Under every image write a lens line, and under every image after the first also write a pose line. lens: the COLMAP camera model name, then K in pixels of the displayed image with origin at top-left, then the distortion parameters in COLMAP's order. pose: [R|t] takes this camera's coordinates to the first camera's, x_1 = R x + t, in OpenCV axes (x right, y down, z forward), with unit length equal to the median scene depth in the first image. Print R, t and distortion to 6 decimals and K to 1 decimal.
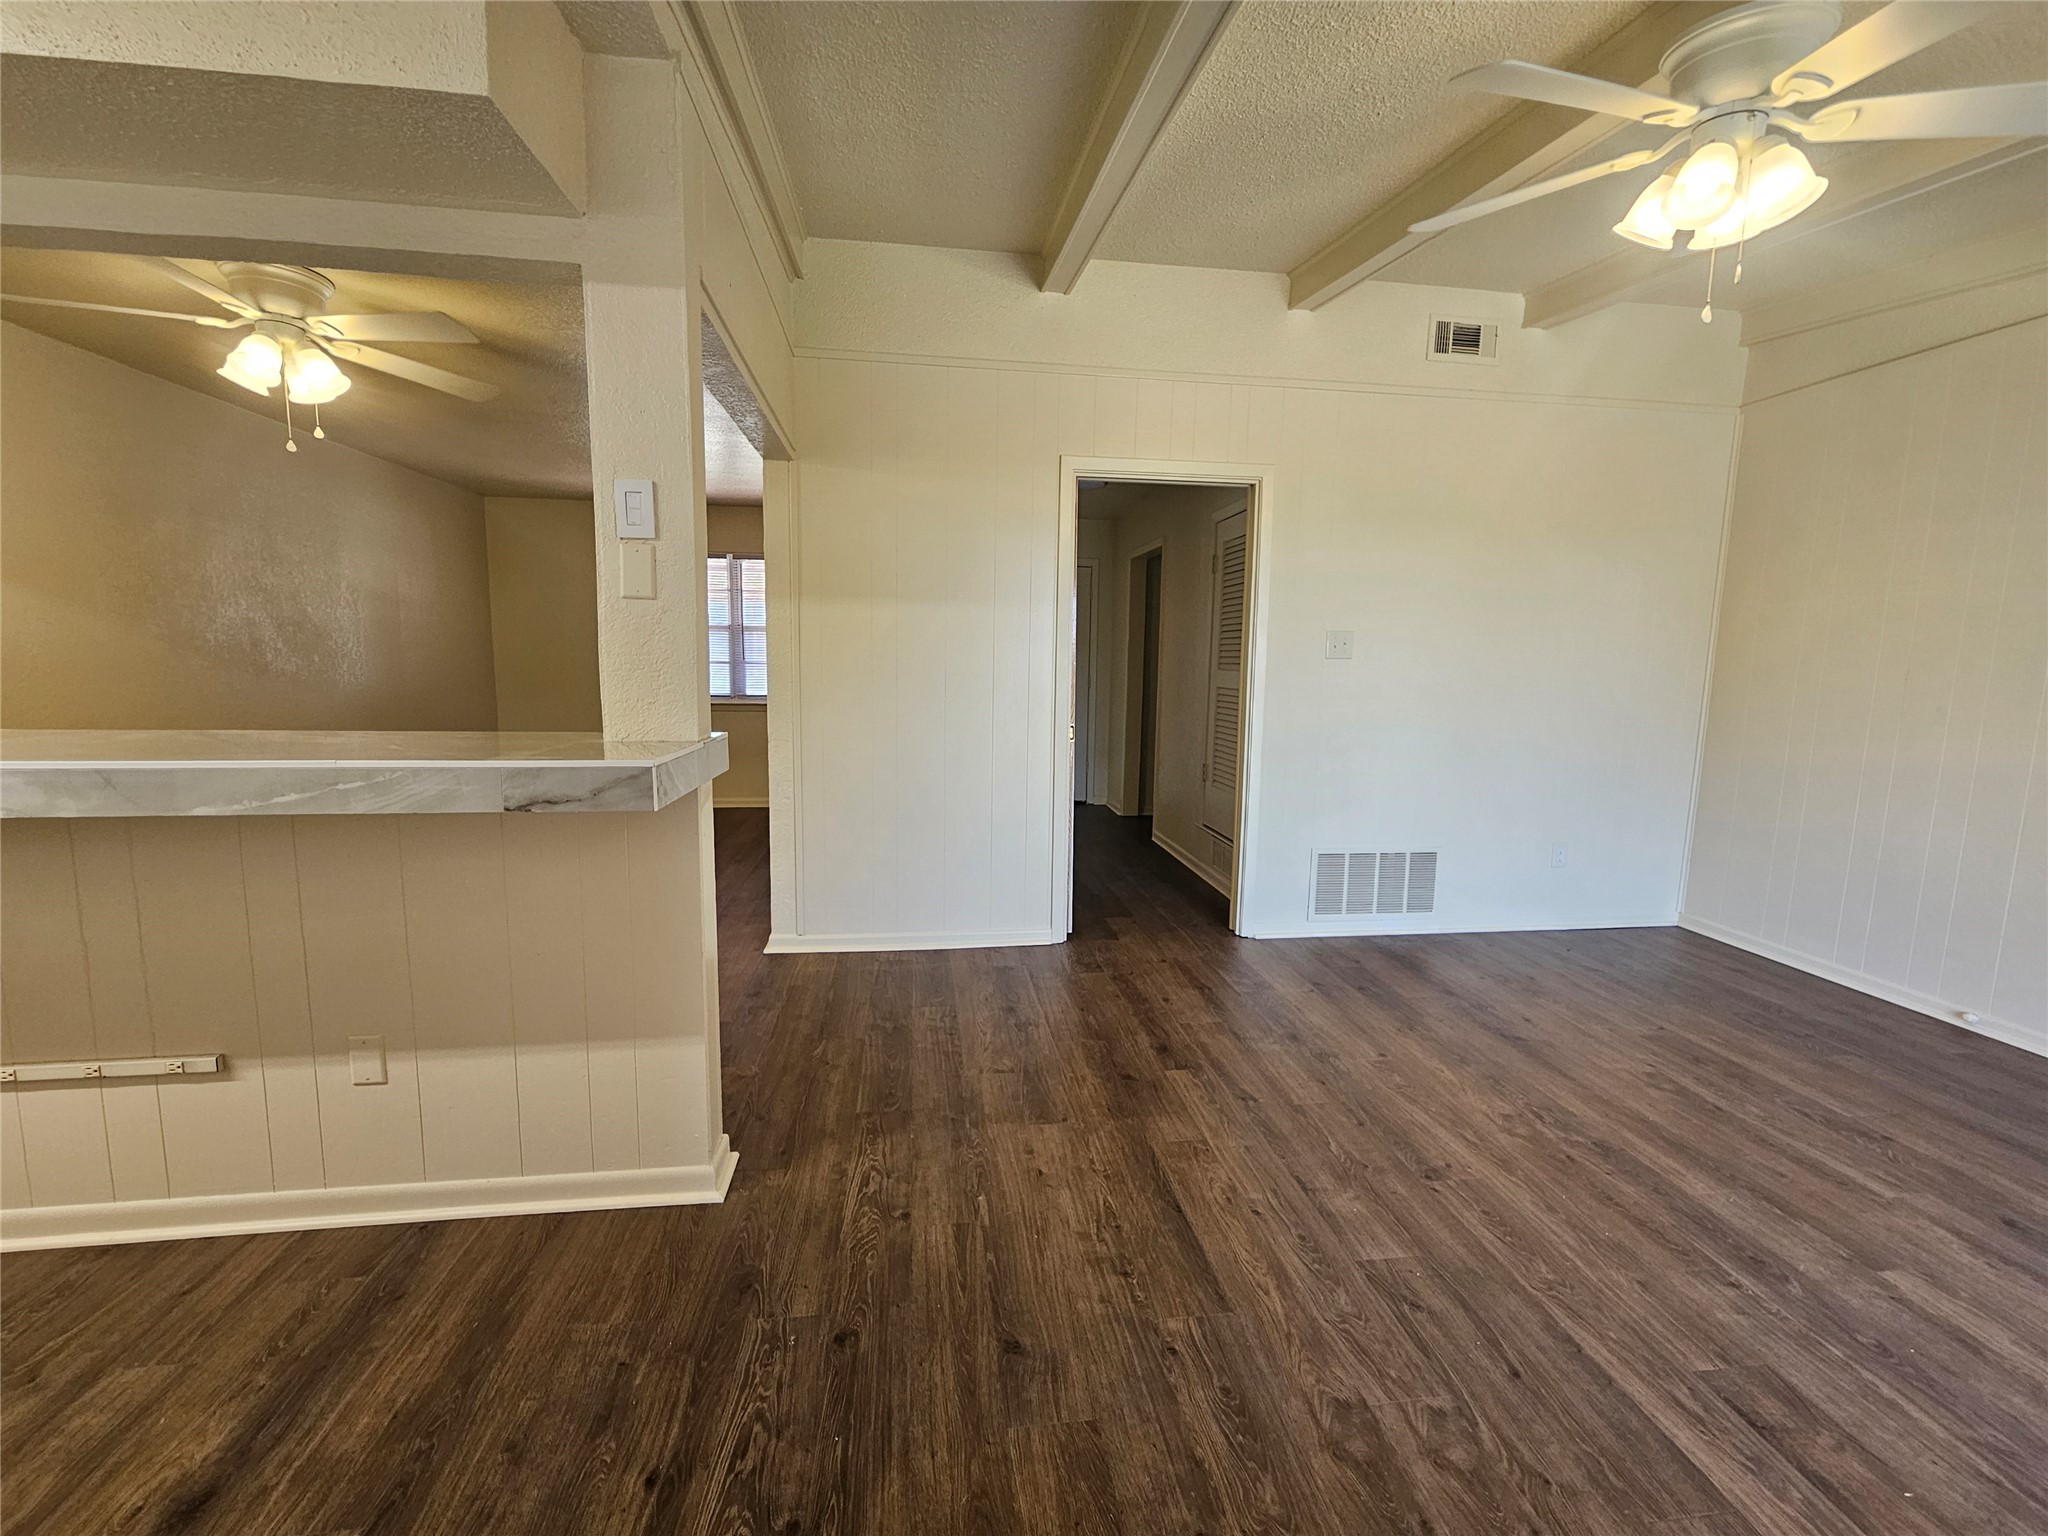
lens RADIAL K [[847.7, 0, 1025.6], [0, 847.7, 771.1], [0, 0, 1]] dist [0.000407, -0.000317]
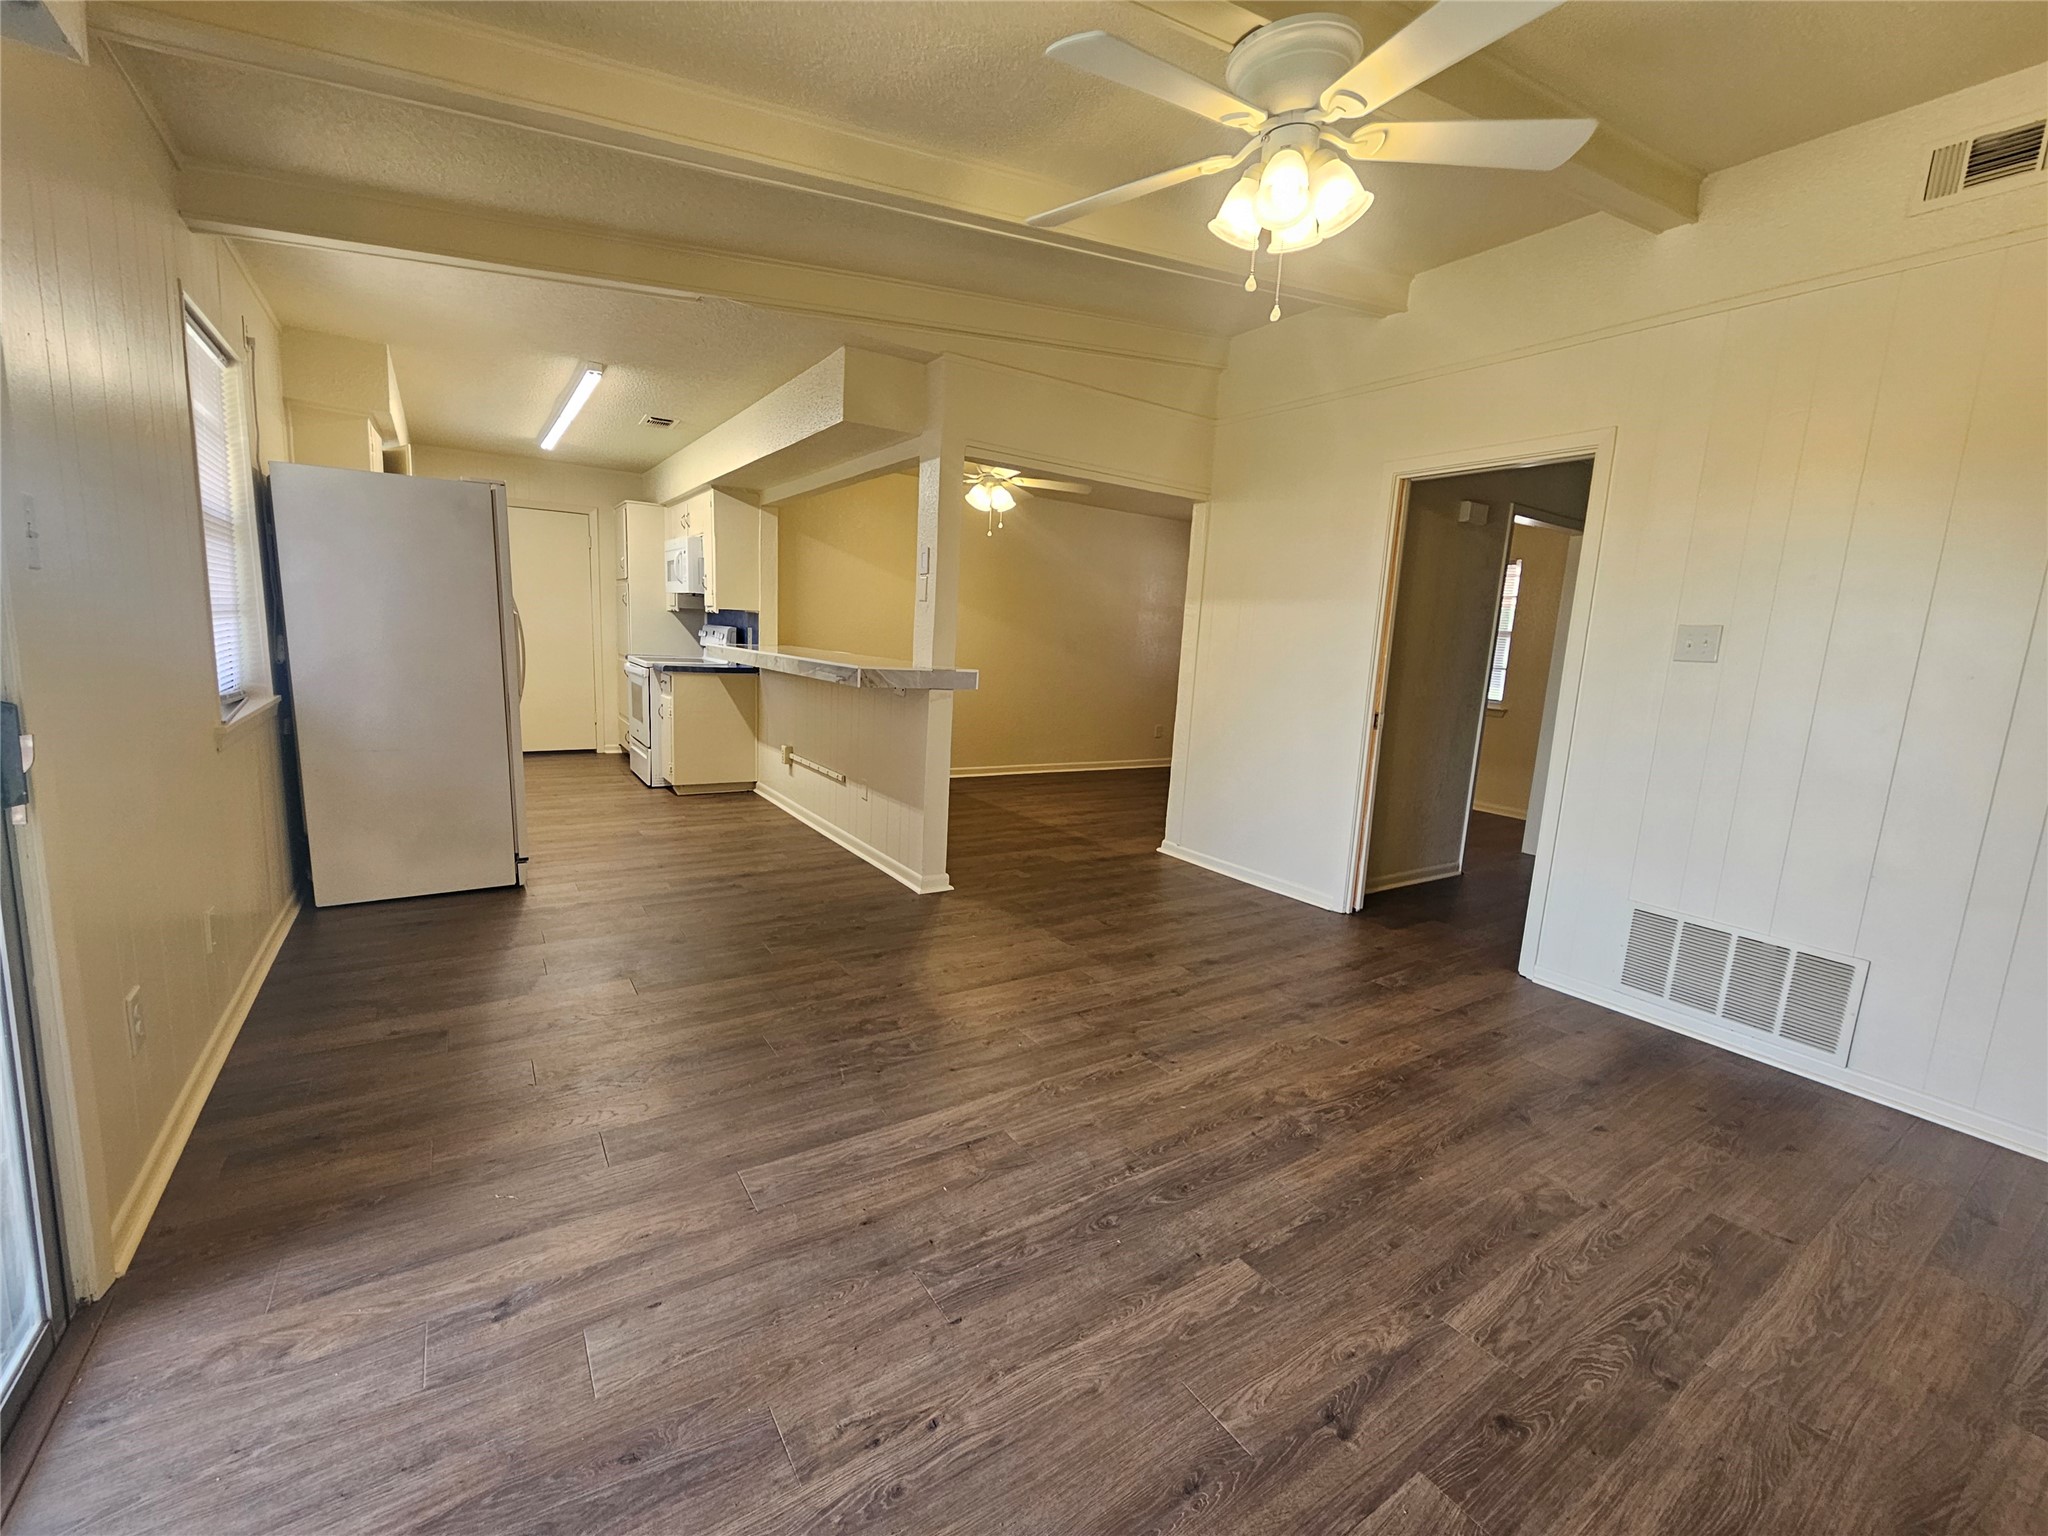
lens RADIAL K [[847.7, 0, 1022.7], [0, 847.7, 773.1], [0, 0, 1]] dist [0.000407, -0.000317]
pose [[0.441294, 0.155282, -0.883825, 1.341584], [-0.164314, 0.982245, 0.090532, -0.007064], [0.882191, 0.105273, 0.458973, 0.215387]]
